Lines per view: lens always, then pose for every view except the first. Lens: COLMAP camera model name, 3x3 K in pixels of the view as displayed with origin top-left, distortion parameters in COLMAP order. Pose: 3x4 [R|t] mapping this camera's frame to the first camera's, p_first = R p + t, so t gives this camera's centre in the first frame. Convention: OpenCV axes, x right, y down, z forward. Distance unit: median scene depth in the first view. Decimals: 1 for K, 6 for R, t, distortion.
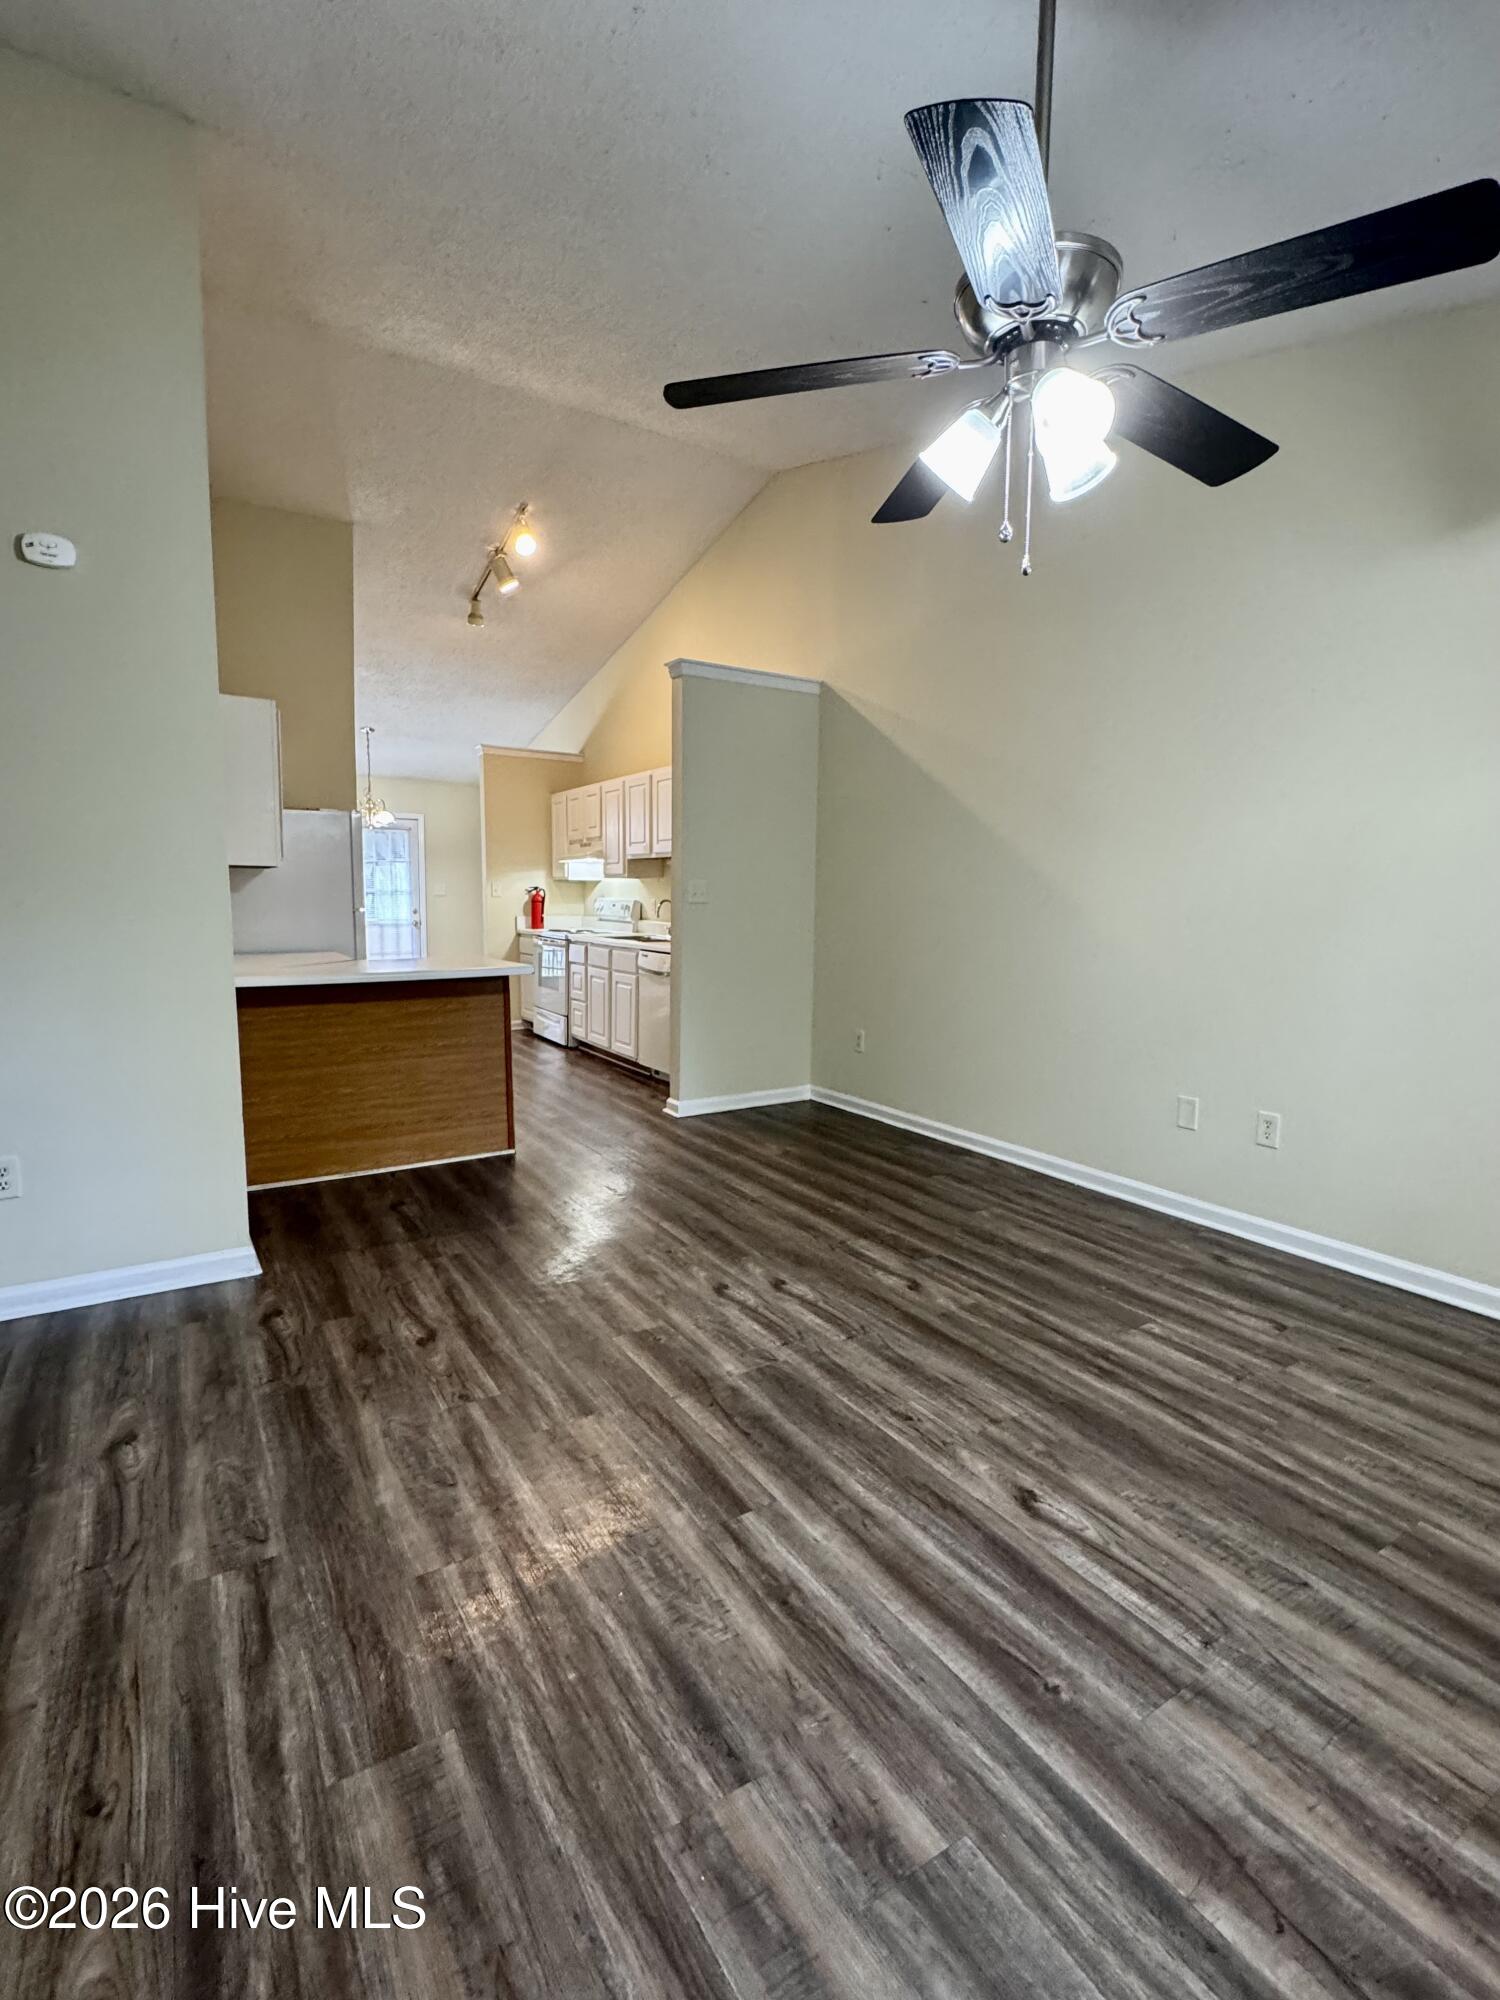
lens RADIAL K [[939.8, 0, 750.0], [0, 939.8, 1000.0], [0, 0, 1]] dist [-0.003338, 0.000162]
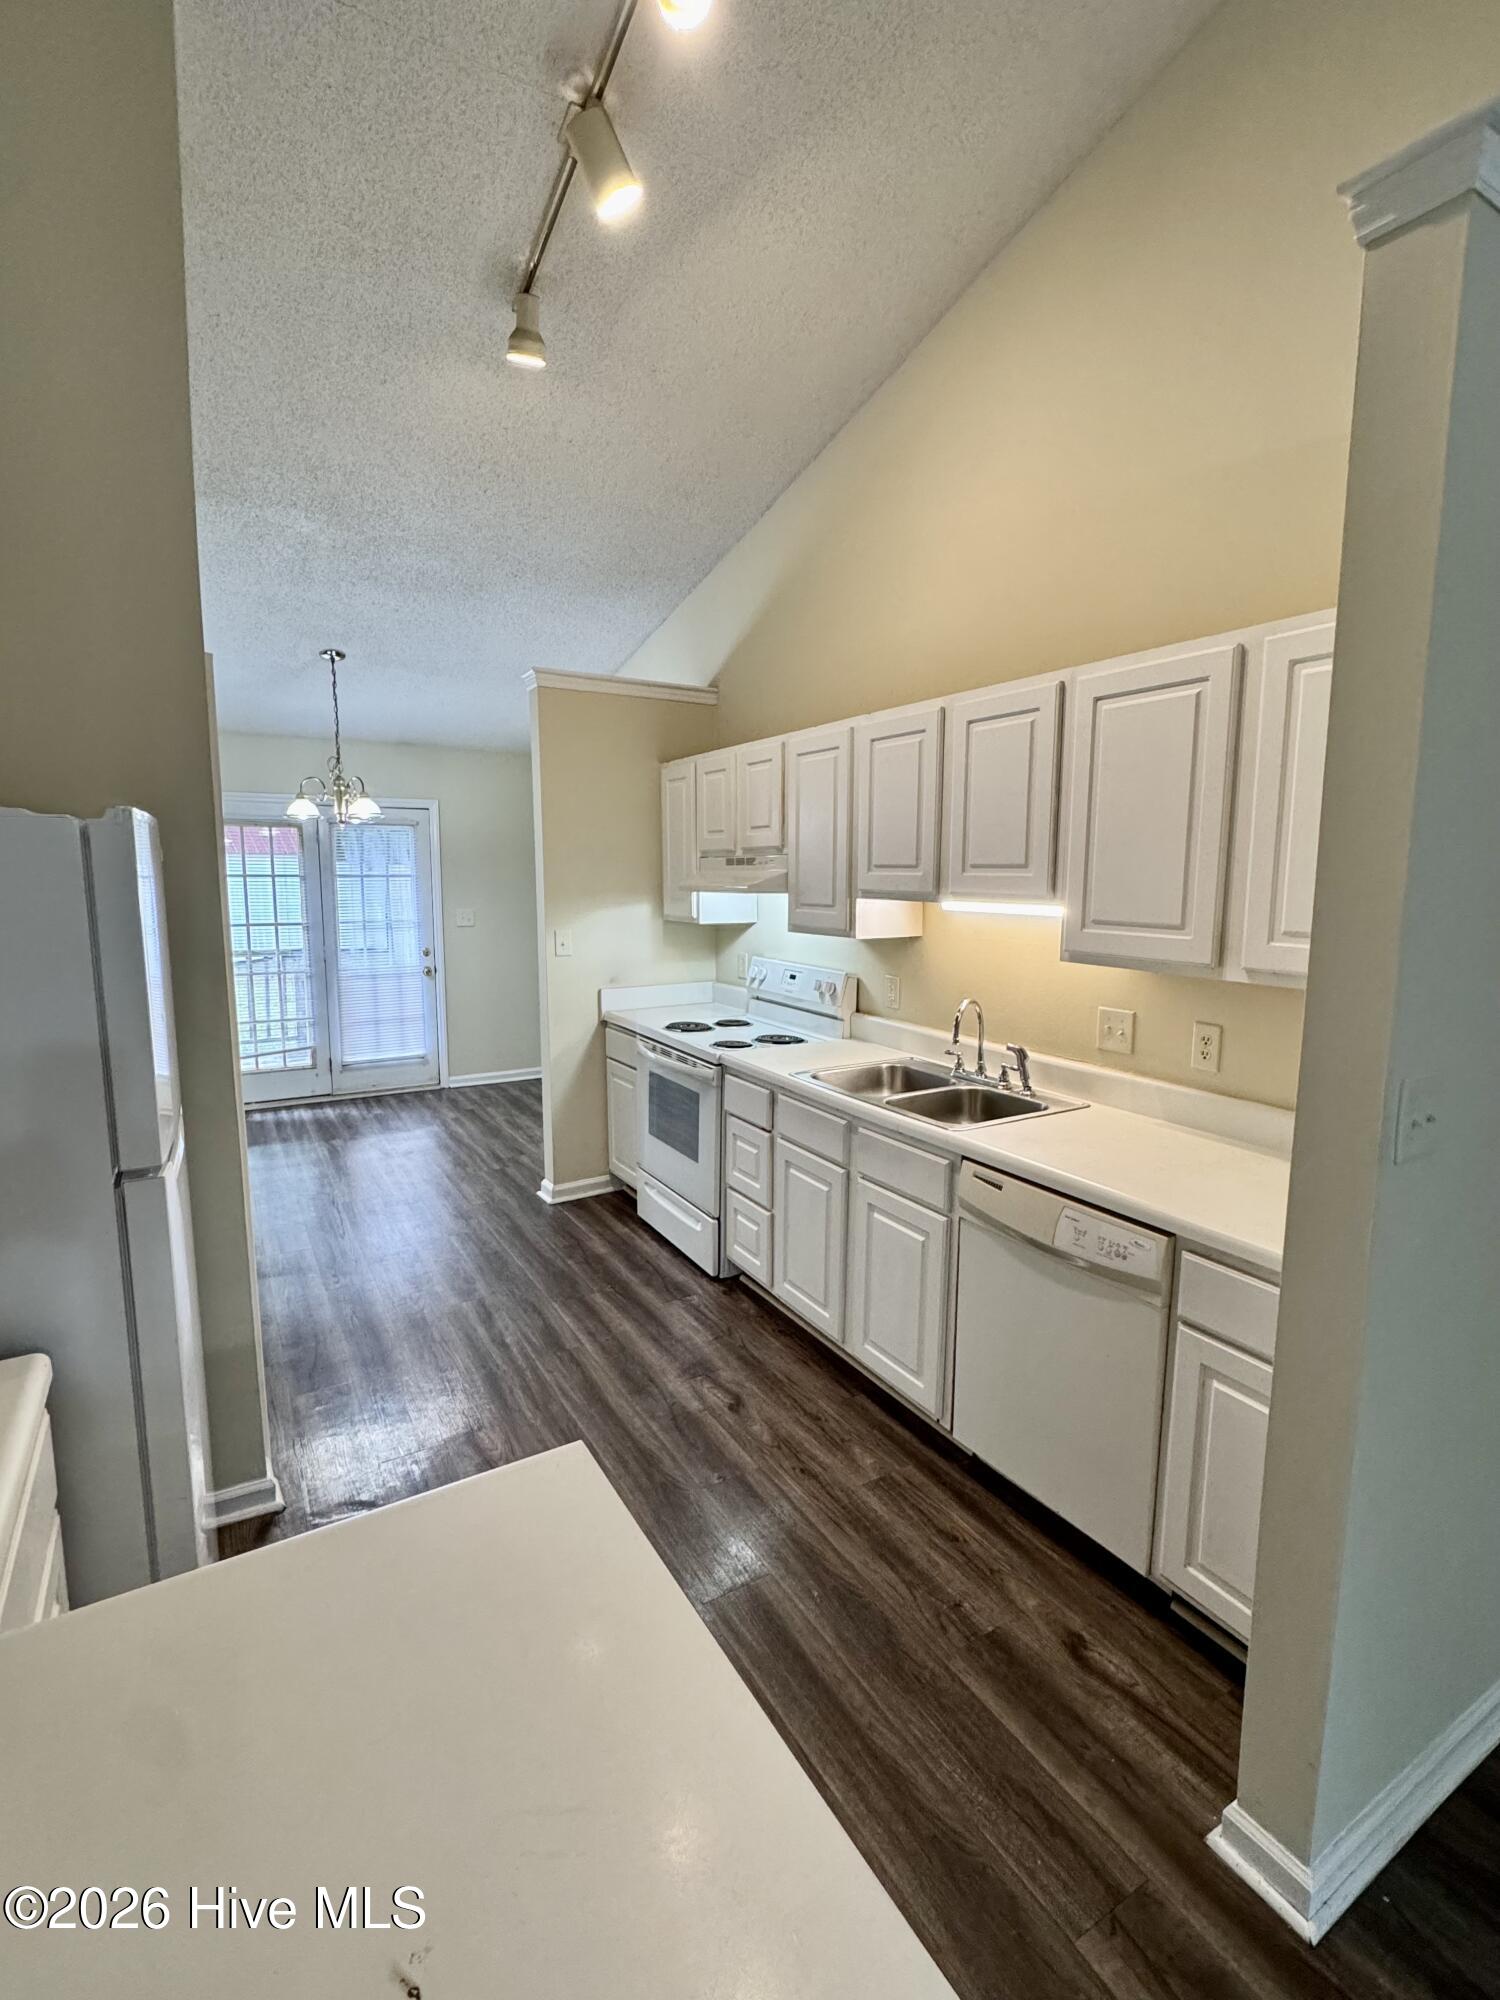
lens RADIAL K [[939.8, 0, 750.0], [0, 939.8, 1000.0], [0, 0, 1]] dist [-0.003338, 0.000162]
pose [[0.999393, -0.004800, -0.034504, -0.147874], [0.005684, 0.999657, 0.025560, -0.099689], [0.034369, -0.025741, 0.999078, 0.474624]]
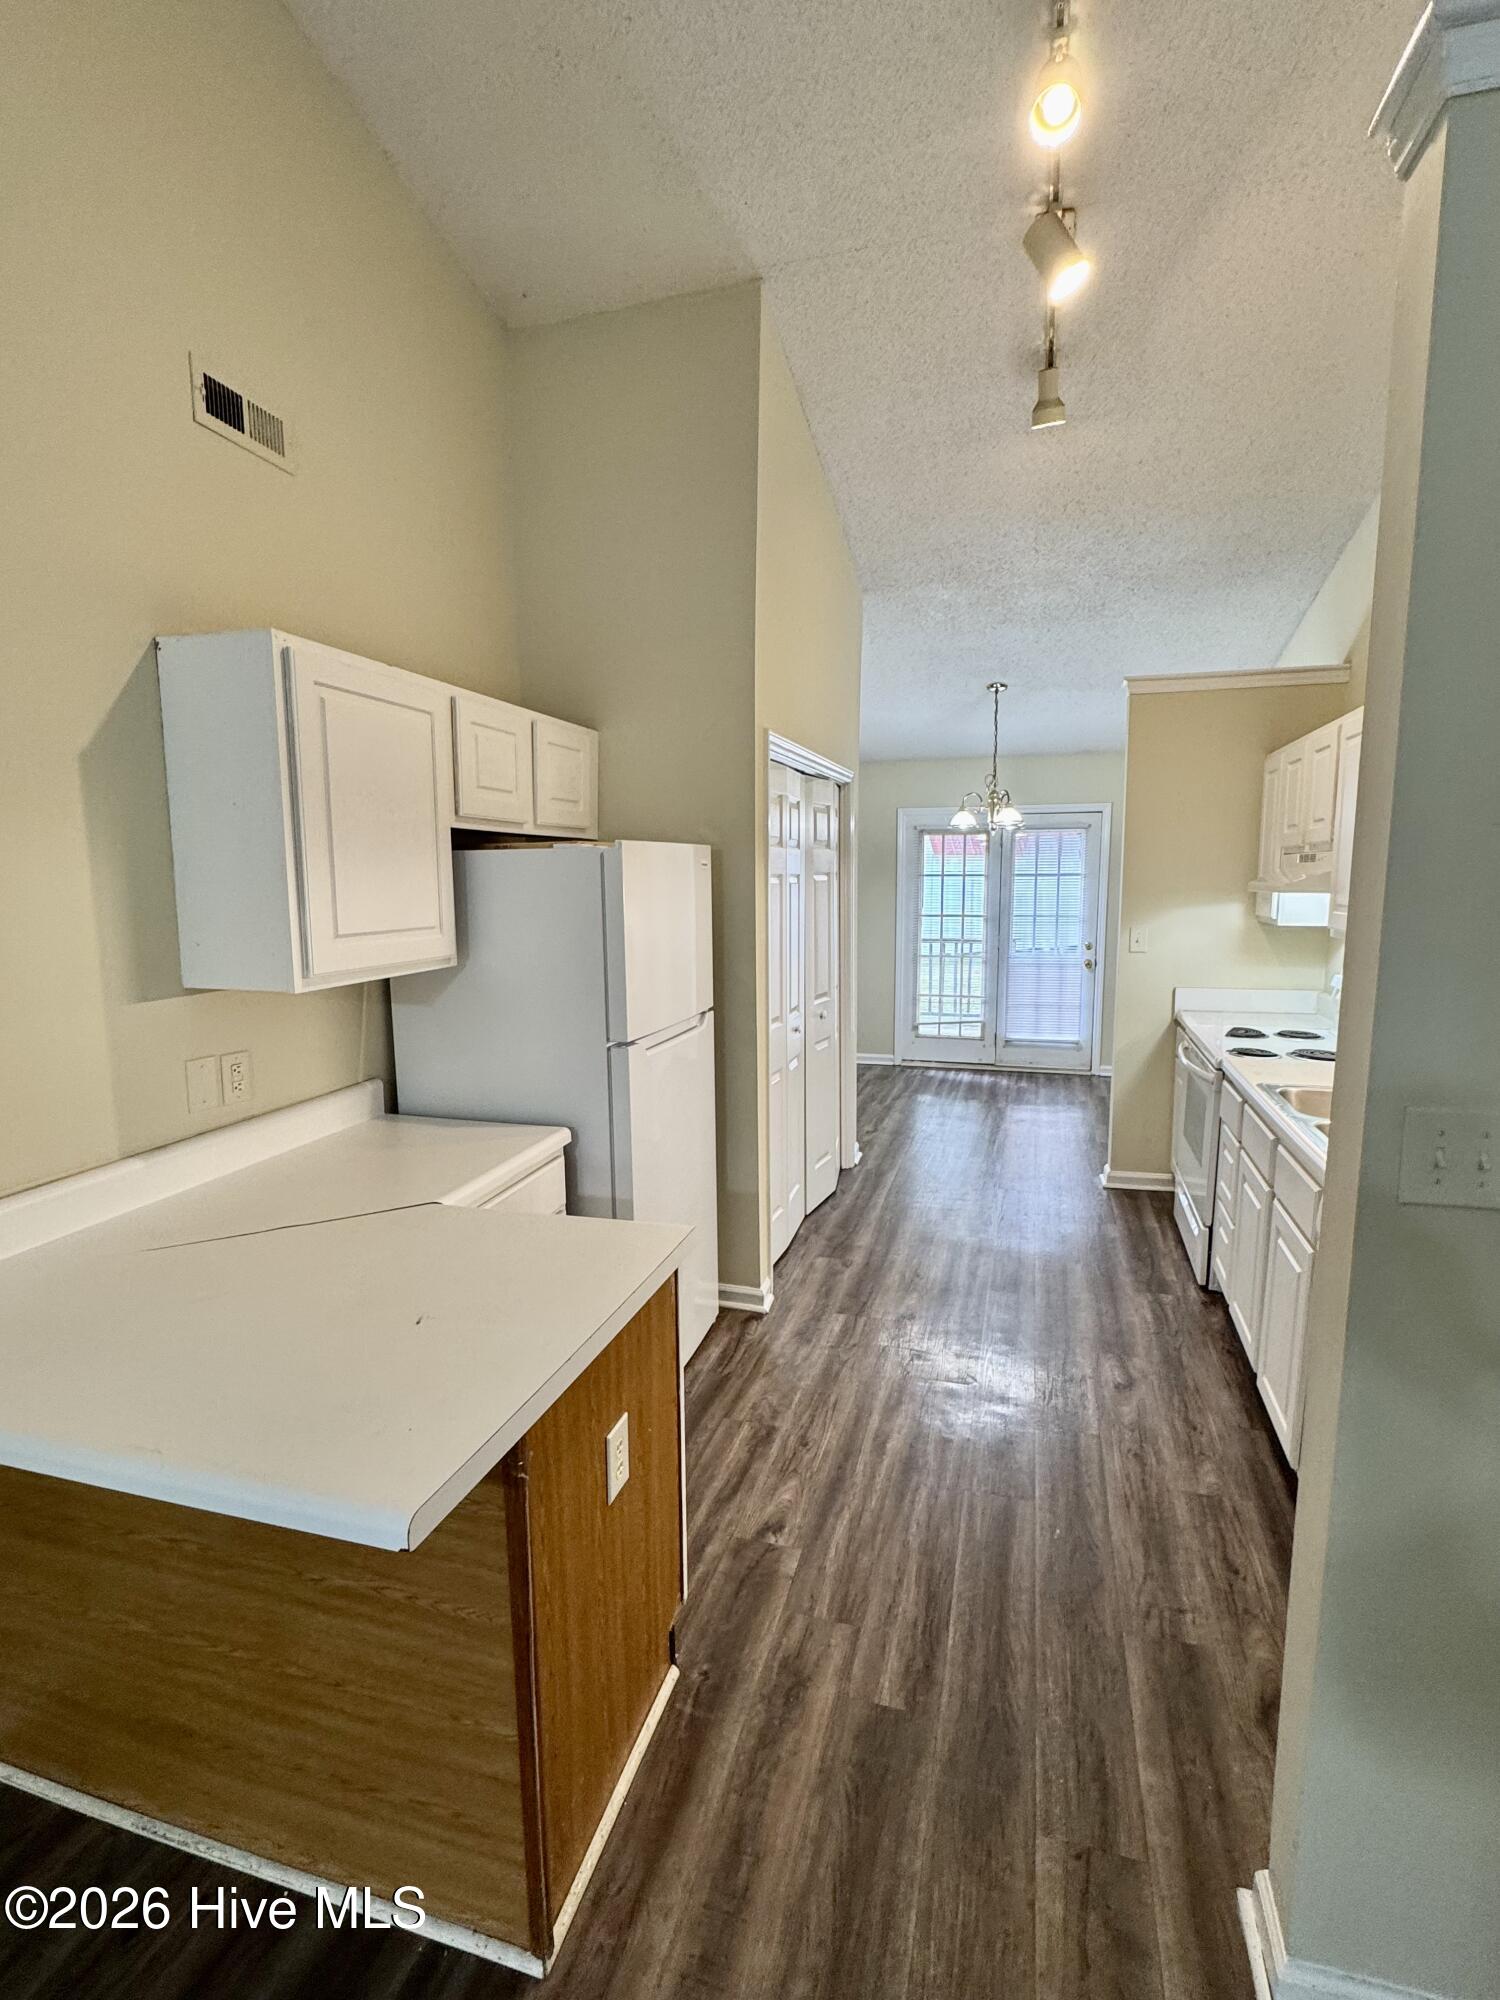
lens RADIAL K [[939.8, 0, 750.0], [0, 939.8, 1000.0], [0, 0, 1]] dist [-0.003338, 0.000162]
pose [[0.654529, 0.086723, -0.751047, -0.000915], [-0.069059, 0.996104, 0.054835, -0.098075], [0.752877, 0.015976, 0.657968, 0.471200]]
